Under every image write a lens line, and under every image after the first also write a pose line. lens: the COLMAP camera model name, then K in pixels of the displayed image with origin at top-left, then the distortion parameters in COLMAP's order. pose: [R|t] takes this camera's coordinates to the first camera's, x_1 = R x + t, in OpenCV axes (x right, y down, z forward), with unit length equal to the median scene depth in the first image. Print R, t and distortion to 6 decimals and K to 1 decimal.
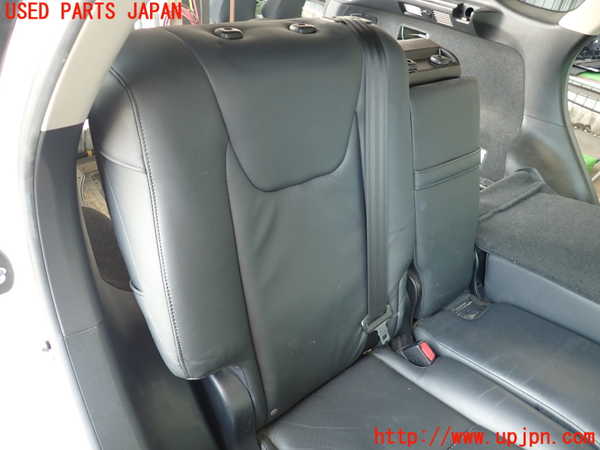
lens RADIAL K [[439.1, 0, 300.0], [0, 439.1, 225.0], [0, 0, 1]] dist [0.016648, -0.000161]
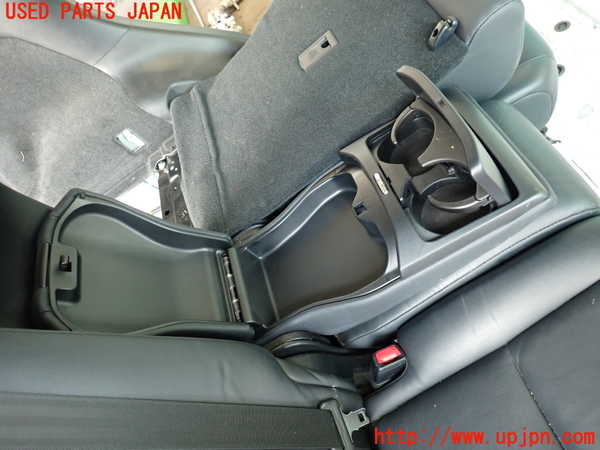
lens RADIAL K [[439.1, 0, 300.0], [0, 439.1, 225.0], [0, 0, 1]] dist [0.016648, -0.000161]
pose [[0.260177, -0.939478, 0.222909, 0.207787], [0.896087, 0.320921, 0.306655, -0.093192], [-0.359632, 0.119961, 0.925351, 0.259426]]
